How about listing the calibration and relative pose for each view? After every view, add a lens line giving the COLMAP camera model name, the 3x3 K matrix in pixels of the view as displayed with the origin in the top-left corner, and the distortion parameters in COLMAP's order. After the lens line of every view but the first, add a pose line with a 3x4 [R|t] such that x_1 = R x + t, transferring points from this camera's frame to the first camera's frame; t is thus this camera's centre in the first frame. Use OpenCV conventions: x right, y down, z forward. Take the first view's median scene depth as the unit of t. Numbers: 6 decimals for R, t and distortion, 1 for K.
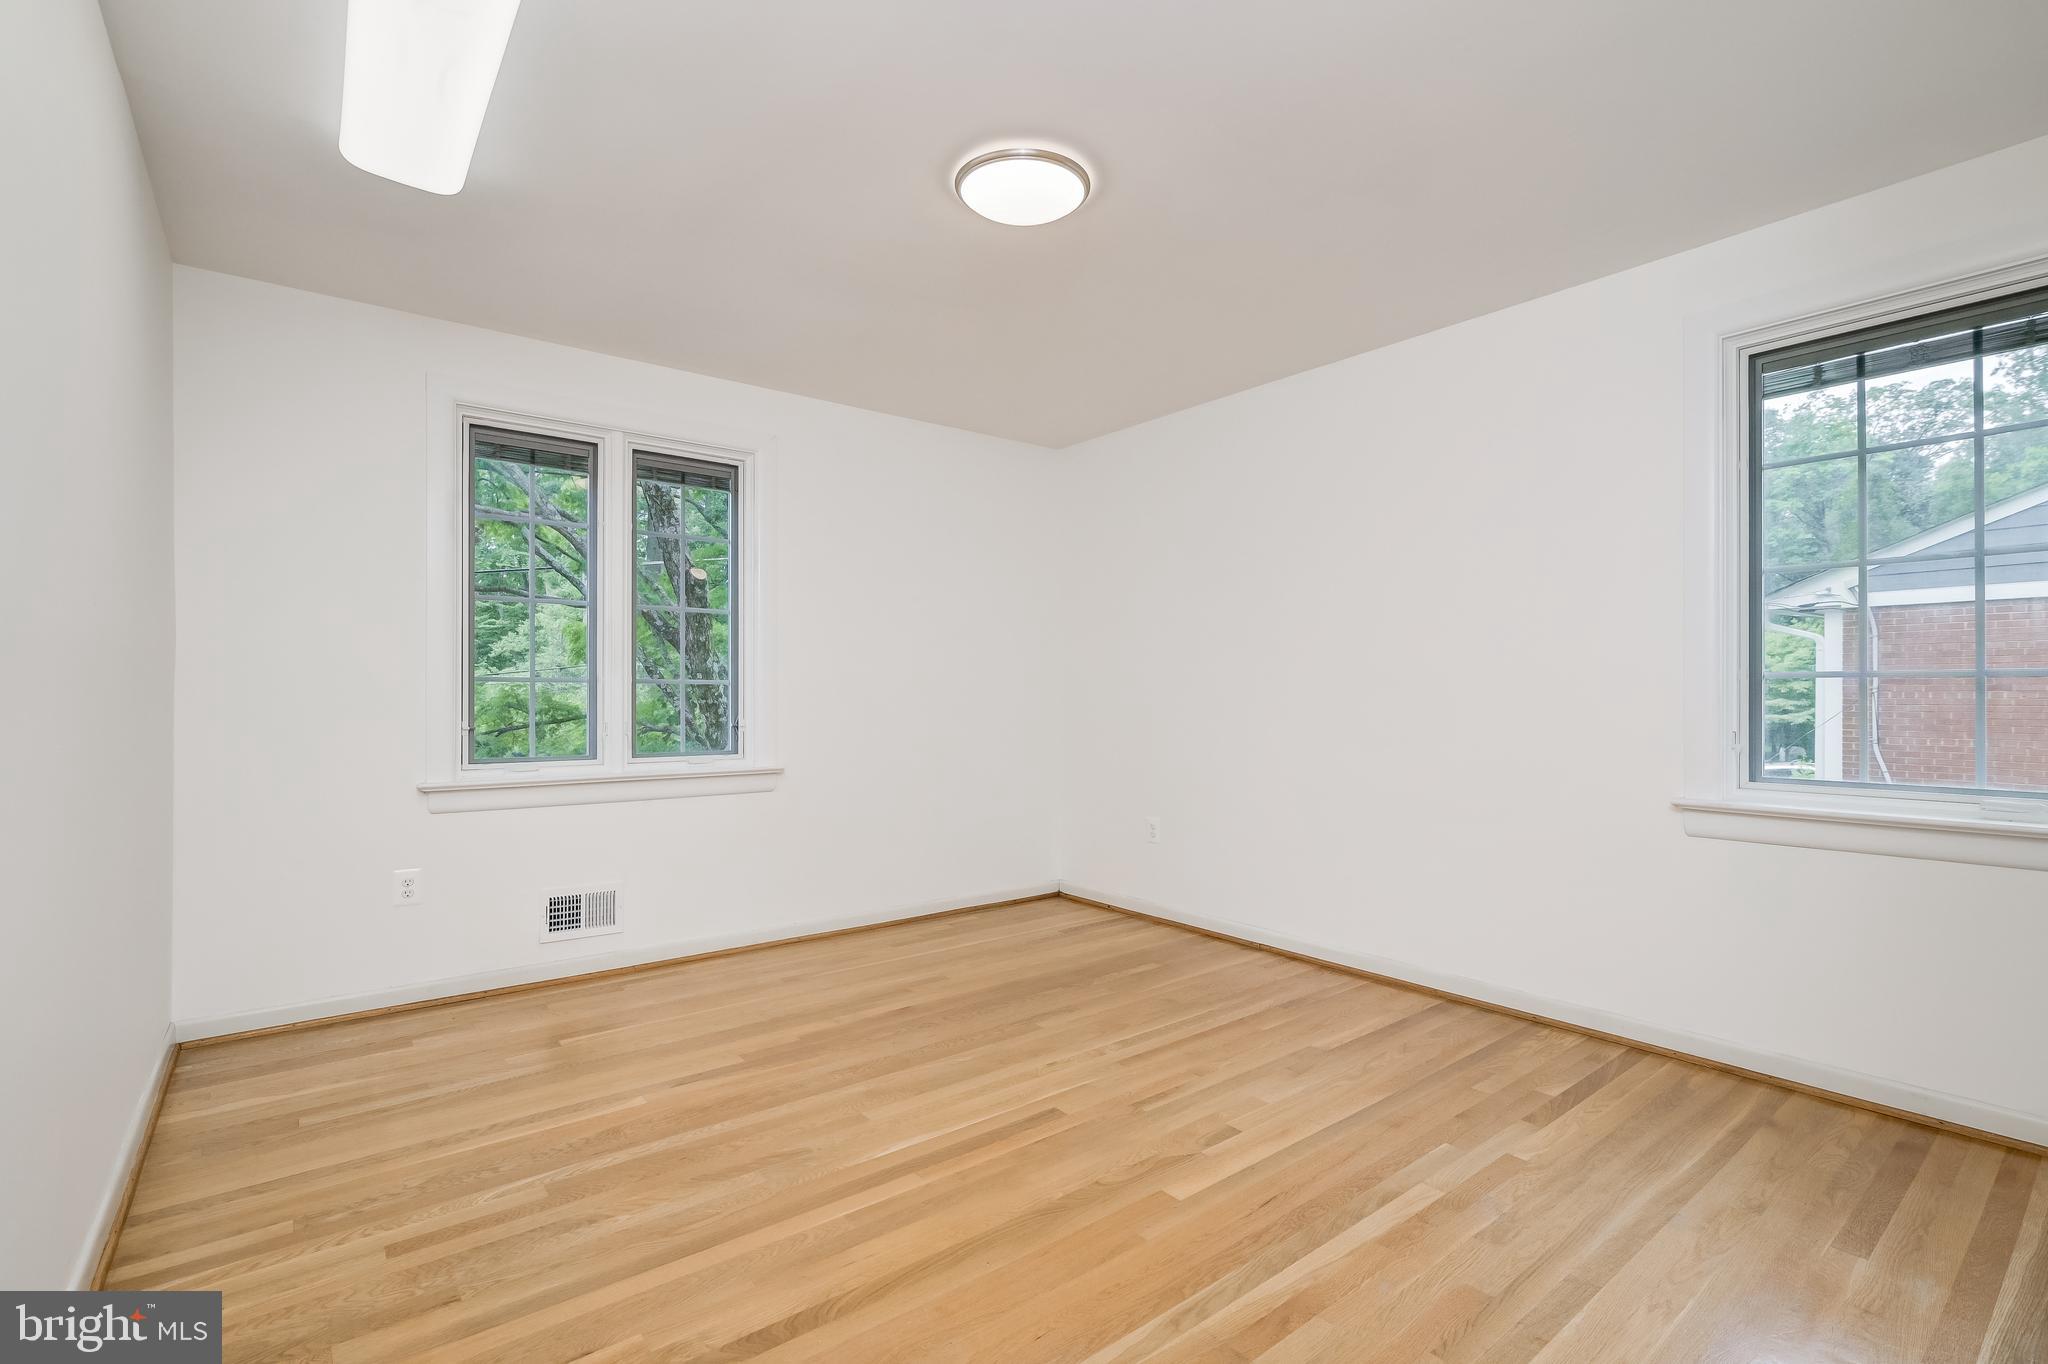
lens RADIAL K [[956.6, 0, 1024.4], [0, 956.6, 701.4], [0, 0, 1]] dist [-0.003986, 0.000240]
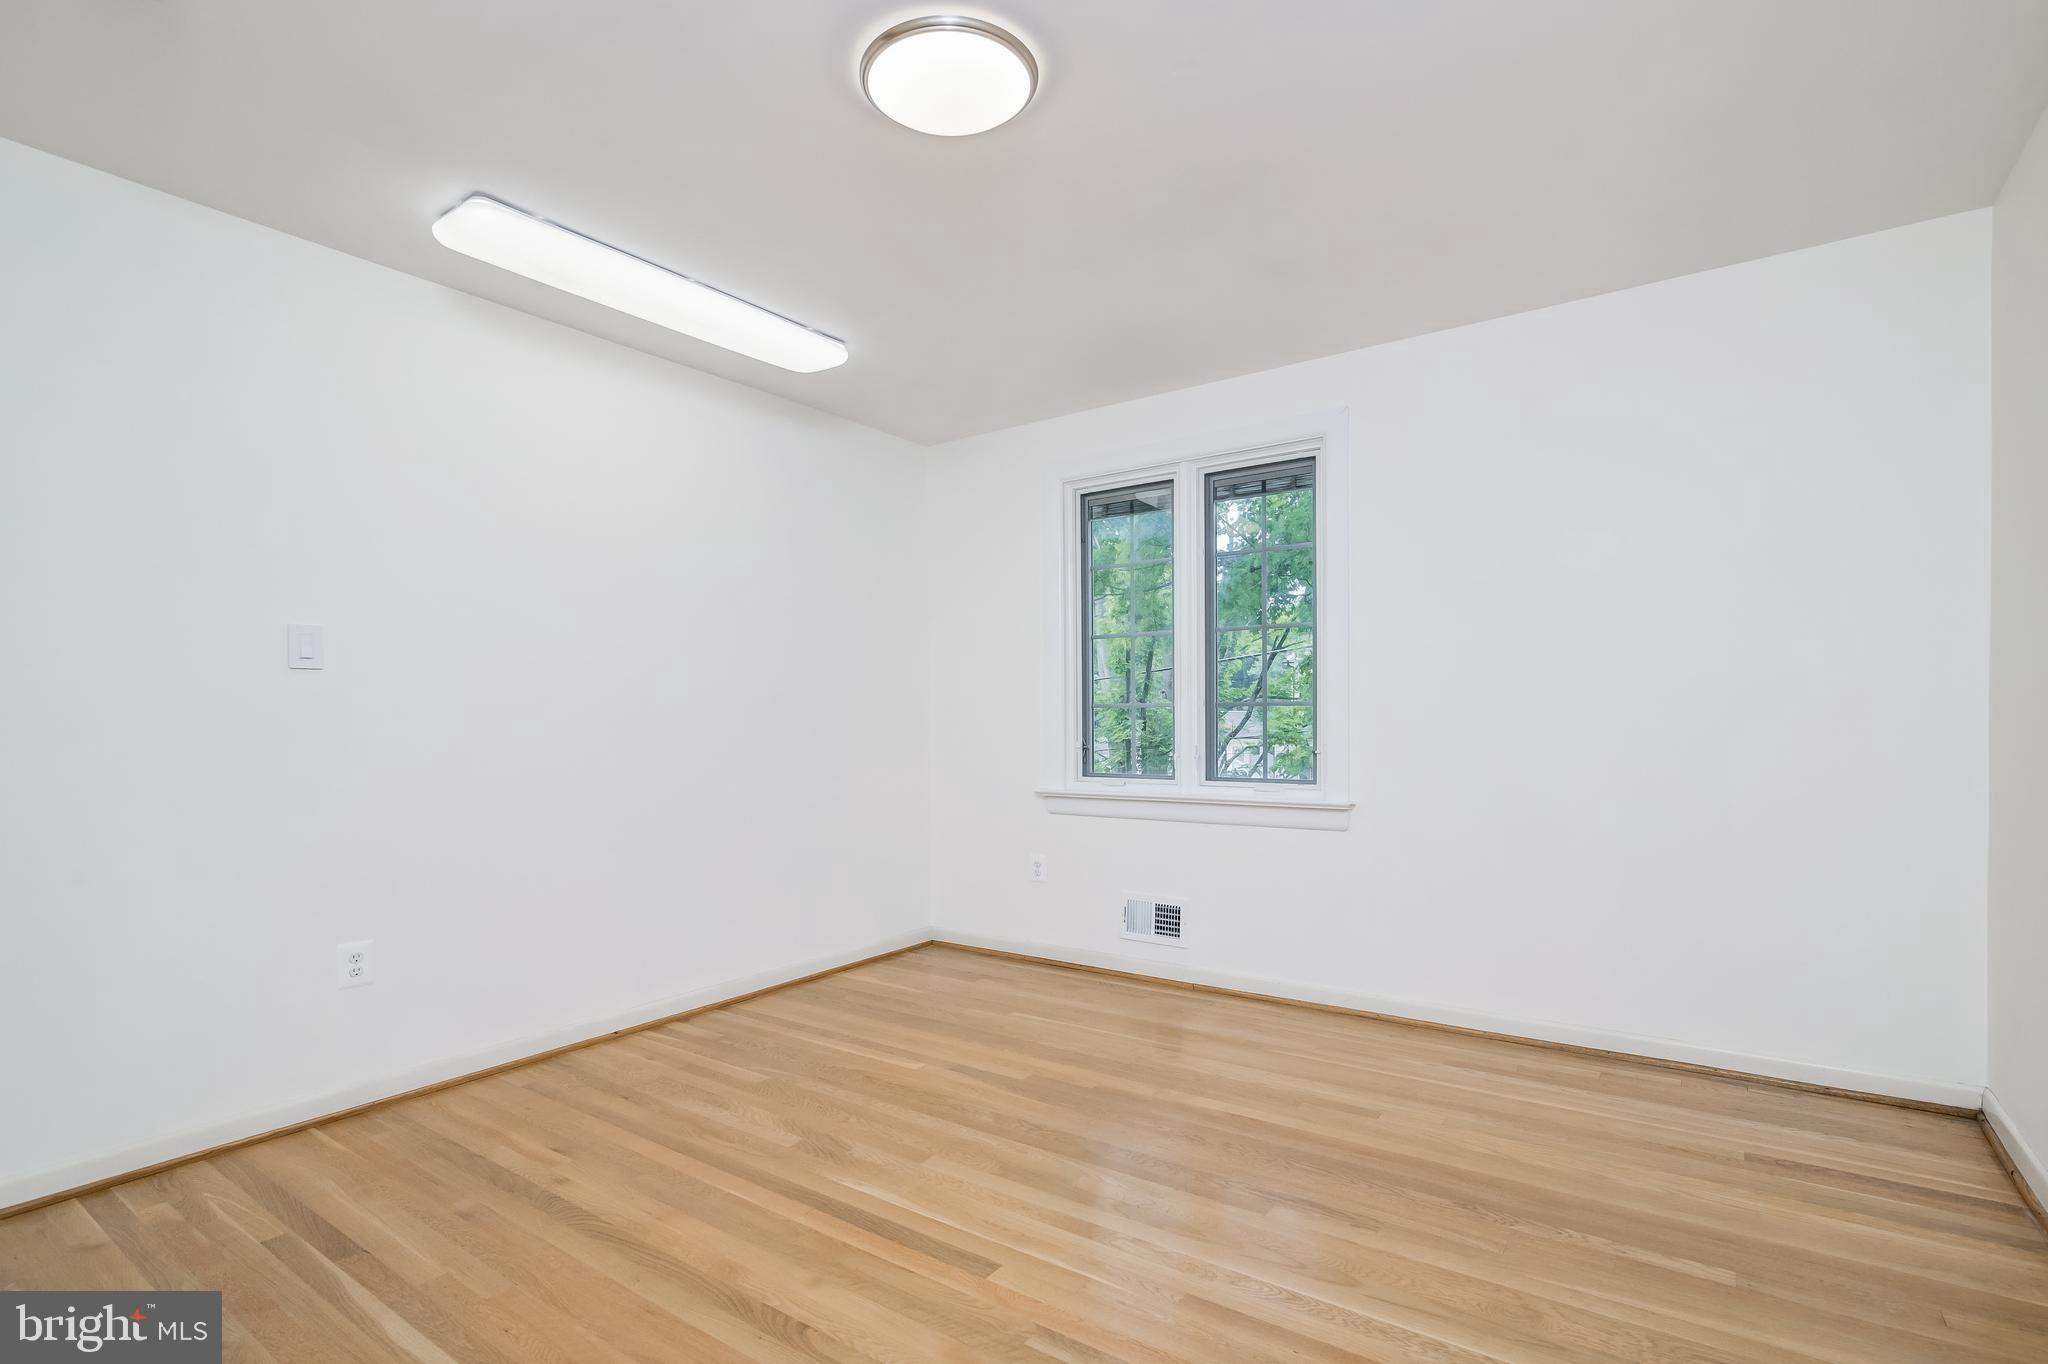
lens RADIAL K [[937.6, 0, 1010.9], [0, 937.6, 728.7], [0, 0, 1]] dist [-0.002014, -0.000069]
pose [[0.273874, 0.003505, -0.961759, 0.615301], [0.001612, 0.999990, 0.004103, 0.000748], [0.961764, -0.002674, 0.273866, 0.671954]]
